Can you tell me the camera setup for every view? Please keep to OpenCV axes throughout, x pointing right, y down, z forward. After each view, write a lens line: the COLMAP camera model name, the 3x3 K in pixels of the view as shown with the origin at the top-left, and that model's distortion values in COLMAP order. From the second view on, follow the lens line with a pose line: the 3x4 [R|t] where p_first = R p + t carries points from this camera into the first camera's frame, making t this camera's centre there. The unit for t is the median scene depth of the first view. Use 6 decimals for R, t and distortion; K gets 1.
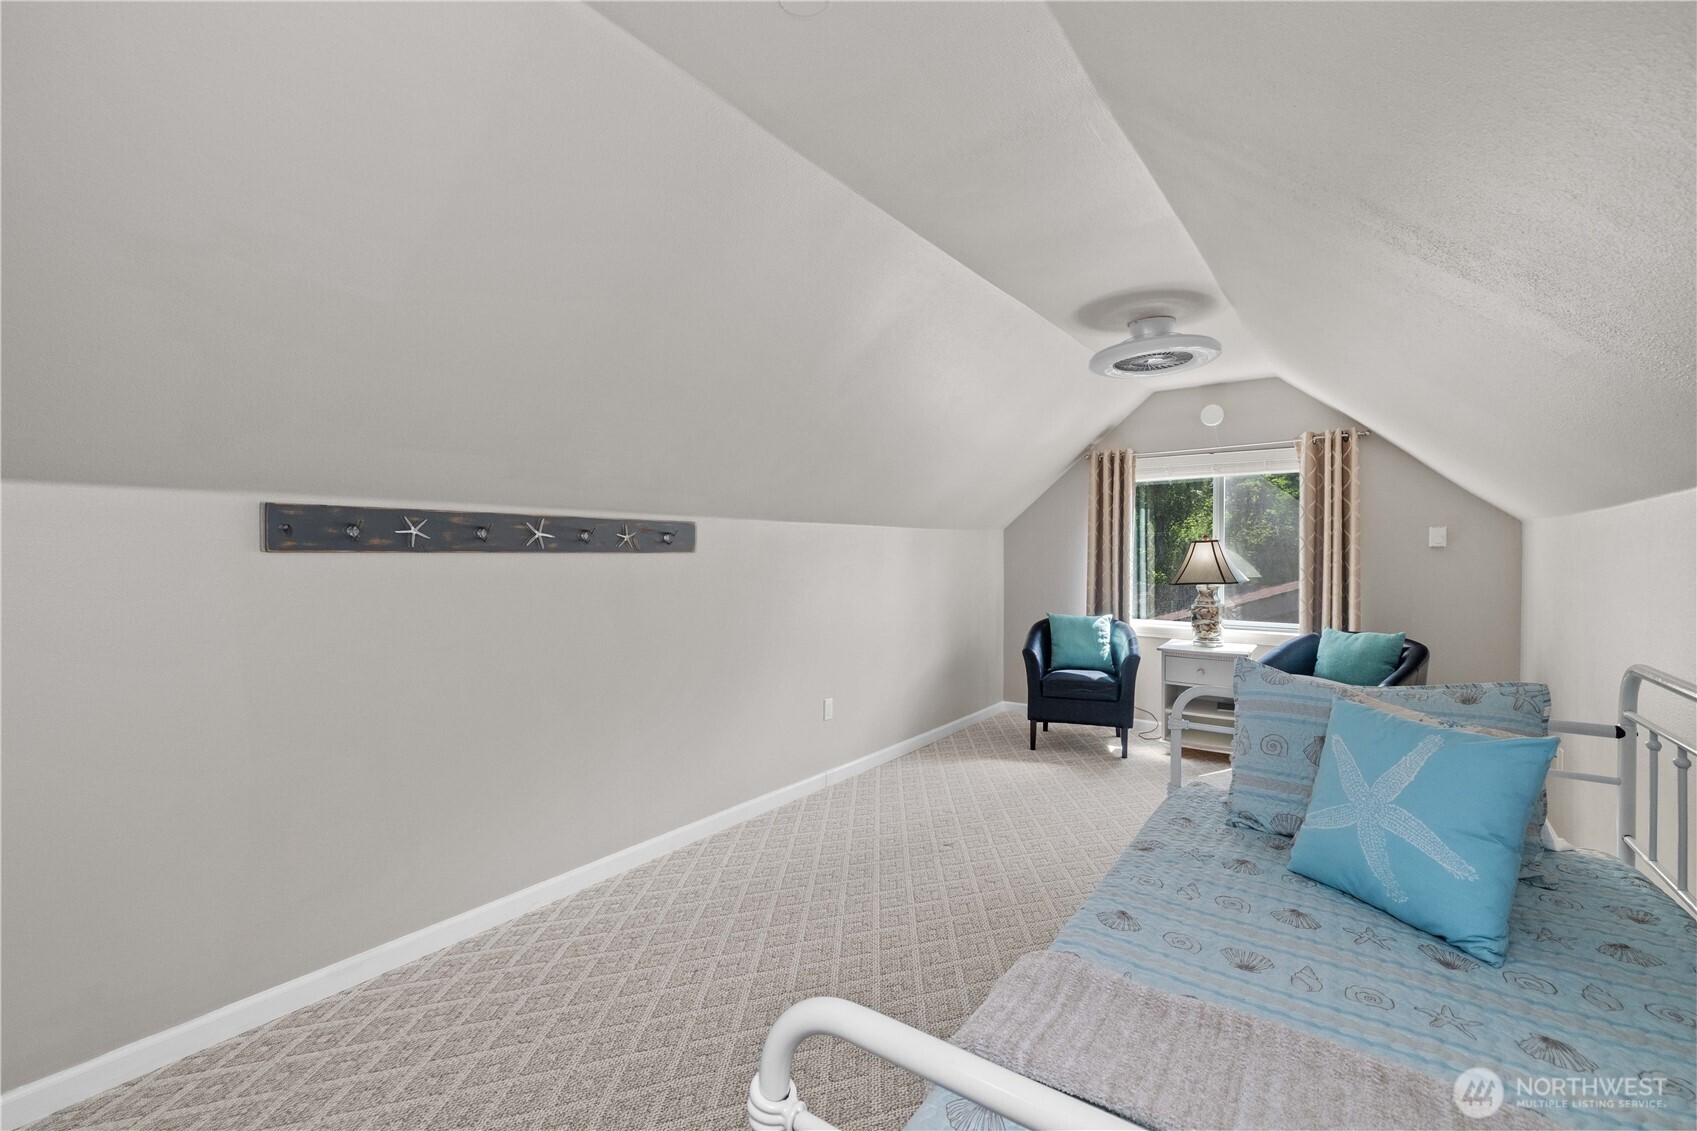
lens RADIAL K [[716.3, 0, 845.4], [0, 716.3, 562.9], [0, 0, 1]] dist [0.003738, -0.000403]
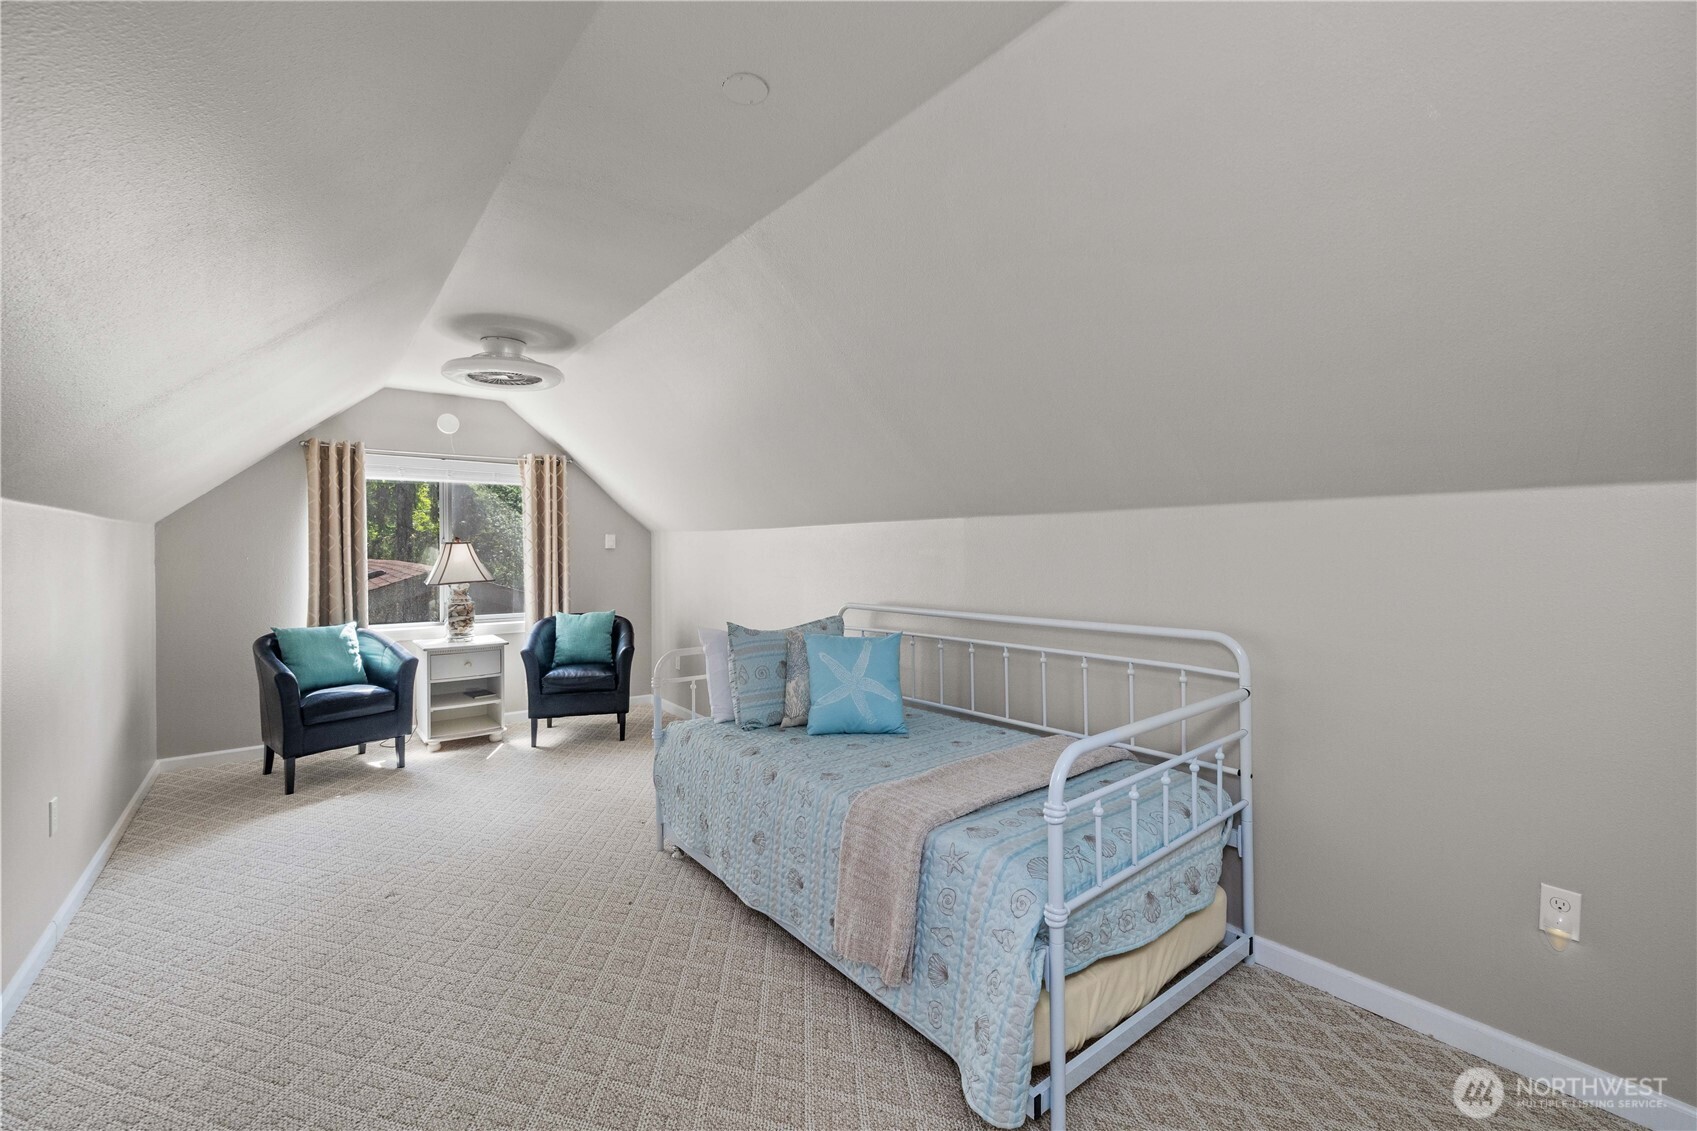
lens RADIAL K [[716.3, 0, 847.3], [0, 716.3, 554.7], [0, 0, 1]] dist [0.003738, -0.000403]
pose [[0.261757, -0.007665, 0.965103, -0.377102], [0.019940, 0.999798, 0.002532, -0.003745], [-0.964928, 0.018581, 0.261857, 0.166525]]
